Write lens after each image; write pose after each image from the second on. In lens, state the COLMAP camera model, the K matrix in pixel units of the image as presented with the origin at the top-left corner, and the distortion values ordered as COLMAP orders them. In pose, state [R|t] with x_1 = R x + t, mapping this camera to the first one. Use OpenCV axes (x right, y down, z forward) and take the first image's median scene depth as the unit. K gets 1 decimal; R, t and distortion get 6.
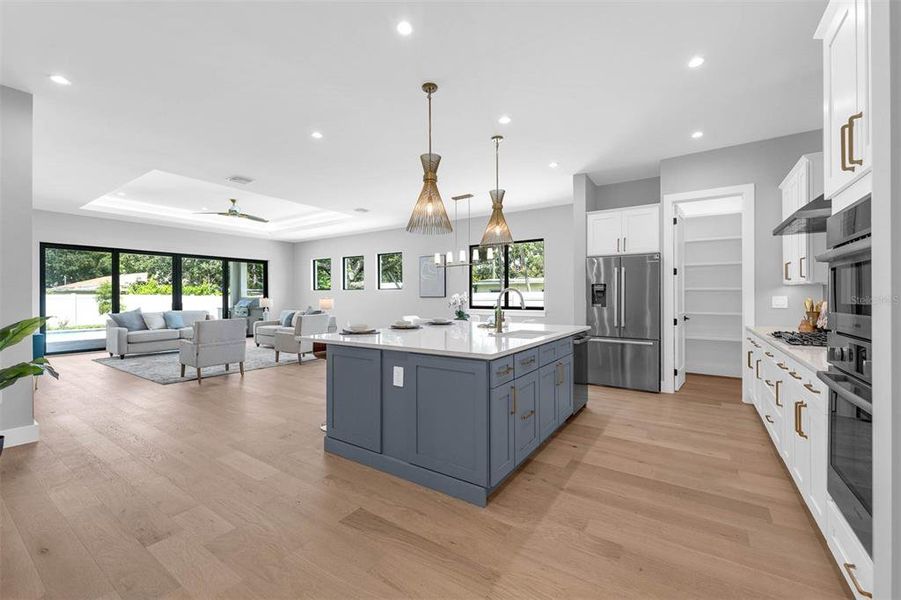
lens RADIAL K [[365.0, 0, 450.0], [0, 365.0, 297.5], [0, 0, 1]] dist [-0.000735, -0.000041]
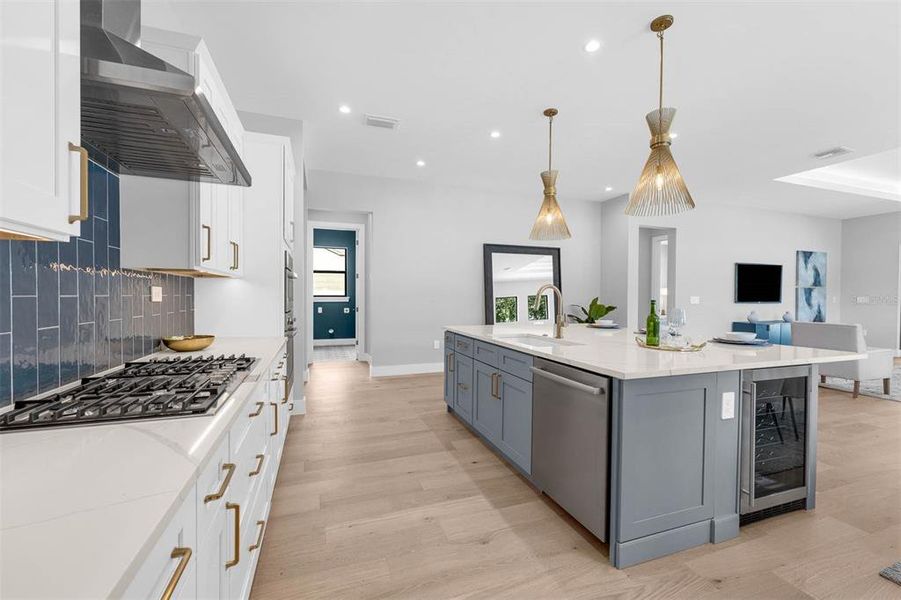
lens RADIAL K [[365.0, 0, 450.0], [0, 365.0, 297.5], [0, 0, 1]] dist [-0.000735, -0.000041]
pose [[-0.590491, 0.004361, -0.807032, 0.384663], [-0.004258, 0.999955, 0.008519, -0.001799], [0.807033, 0.008466, -0.590446, 0.516622]]
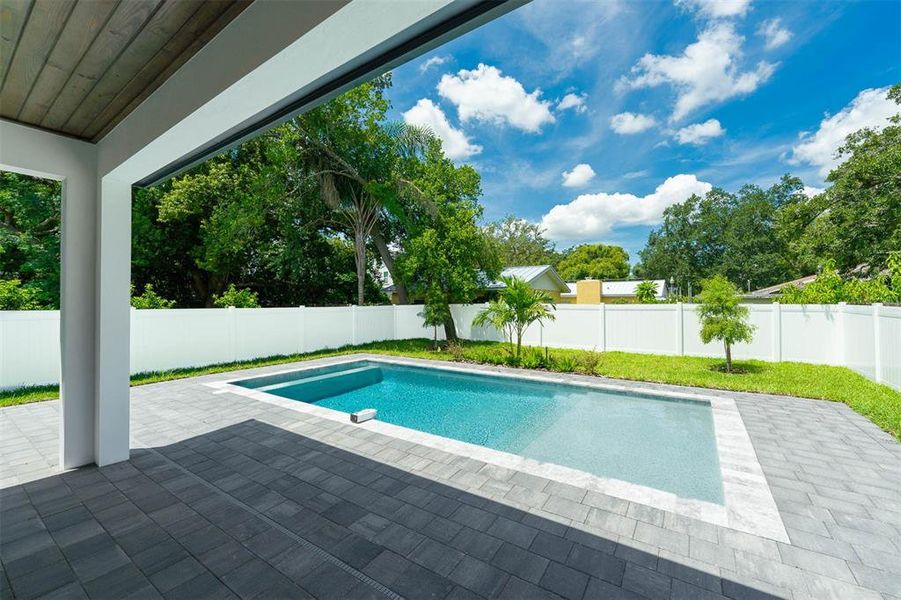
lens RADIAL K [[365.0, 0, 450.0], [0, 365.0, 297.5], [0, 0, 1]] dist [-0.000735, -0.000041]
pose [[-0.002034, -0.014929, -0.999886, -0.996371], [-0.002317, 0.999886, -0.014924, -0.021348], [0.999995, 0.002286, -0.002069, 1.468096]]
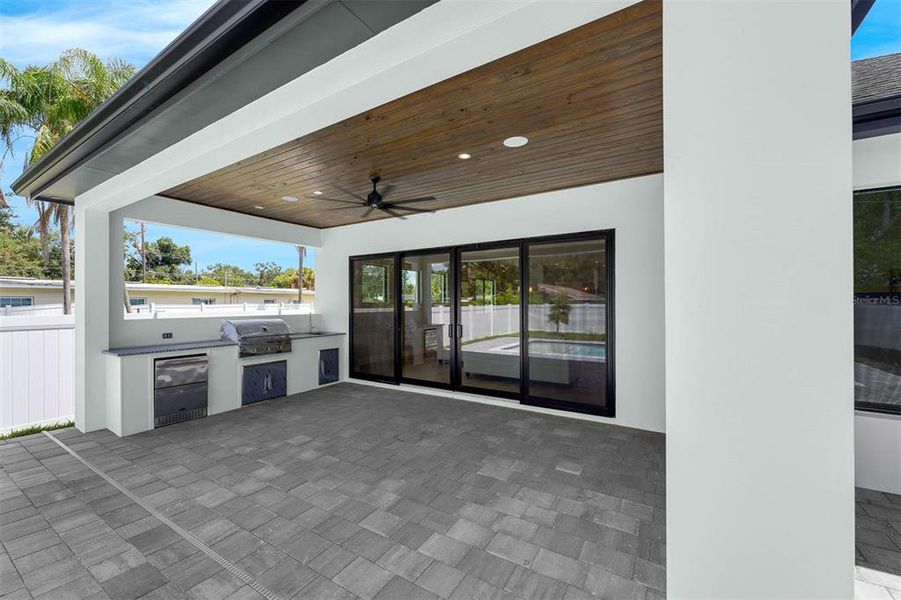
lens RADIAL K [[361.9, 0, 450.5], [0, 361.9, 300.0], [0, 0, 1]] dist [-0.001277, -0.000072]
pose [[-0.042384, 0.012764, 0.999020, -1.574998], [0.004859, 0.999909, -0.012569, -0.022893], [-0.999090, 0.004322, -0.042442, 1.172472]]
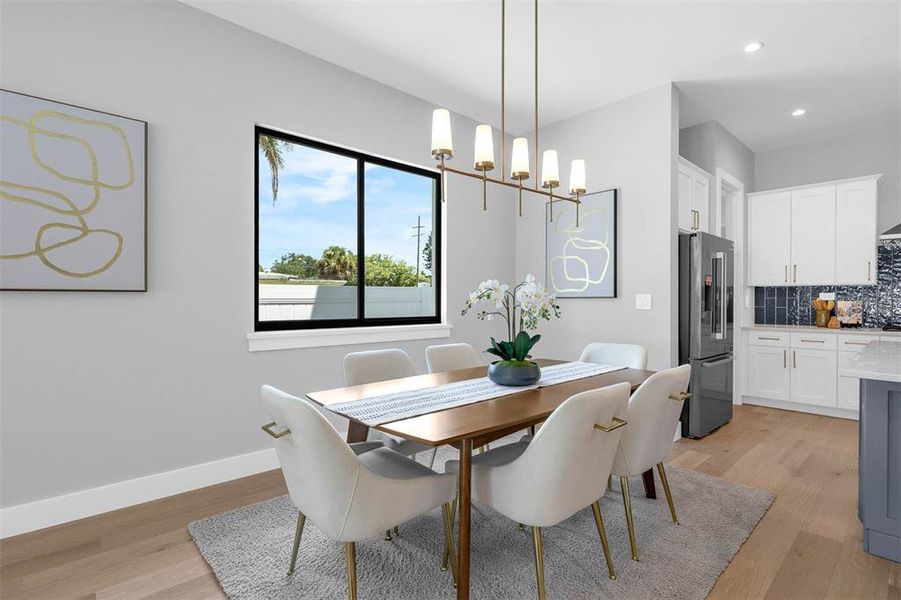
lens RADIAL K [[433.1, 0, 450.5], [0, 433.1, 300.0], [0, 0, 1]] dist [-0.001763, -0.000366]
pose [[0.230868, 0.003484, 0.972979, -0.258046], [-0.000124, 0.999994, -0.003551, 0.005478], [-0.972985, 0.000699, 0.230867, 0.756593]]
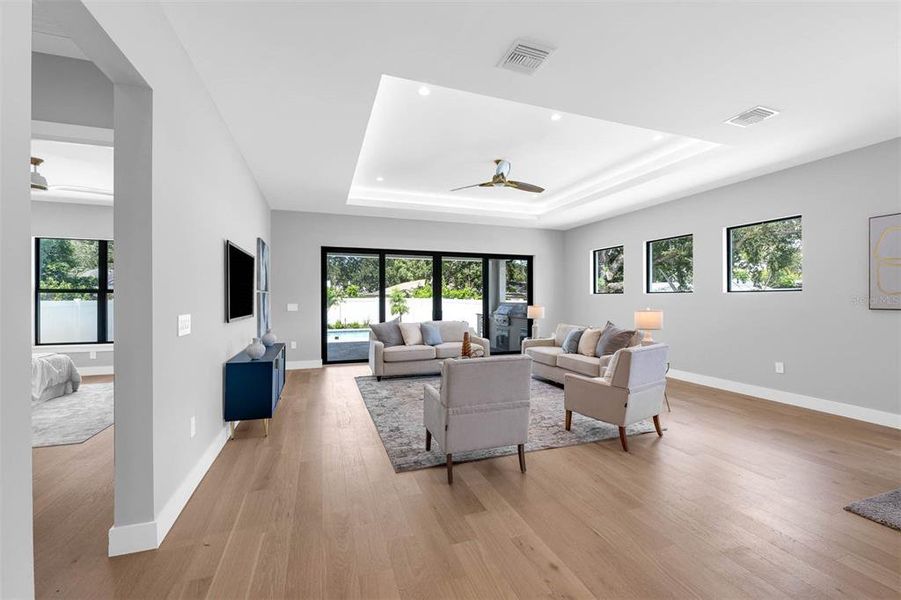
lens RADIAL K [[365.0, 0, 450.0], [0, 365.0, 297.5], [0, 0, 1]] dist [-0.000735, -0.000041]
pose [[0.803363, -0.000170, -0.595489, -0.247342], [-0.003191, 0.999984, -0.004591, -0.012221], [0.595480, 0.005588, 0.803350, 0.380045]]
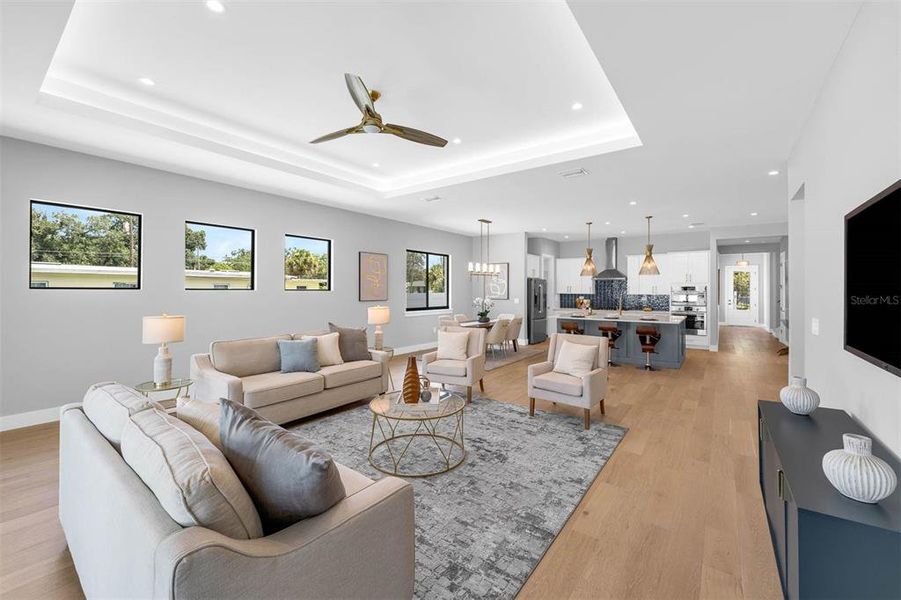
lens RADIAL K [[368.7, 0, 451.2], [0, 368.7, 285.7], [0, 0, 1]] dist [-0.001639, -0.000096]
pose [[0.042345, 0.015005, 0.998990, -0.964023], [0.000154, 0.999887, -0.015025, -0.025378], [-0.999103, 0.000790, 0.042338, 0.824867]]
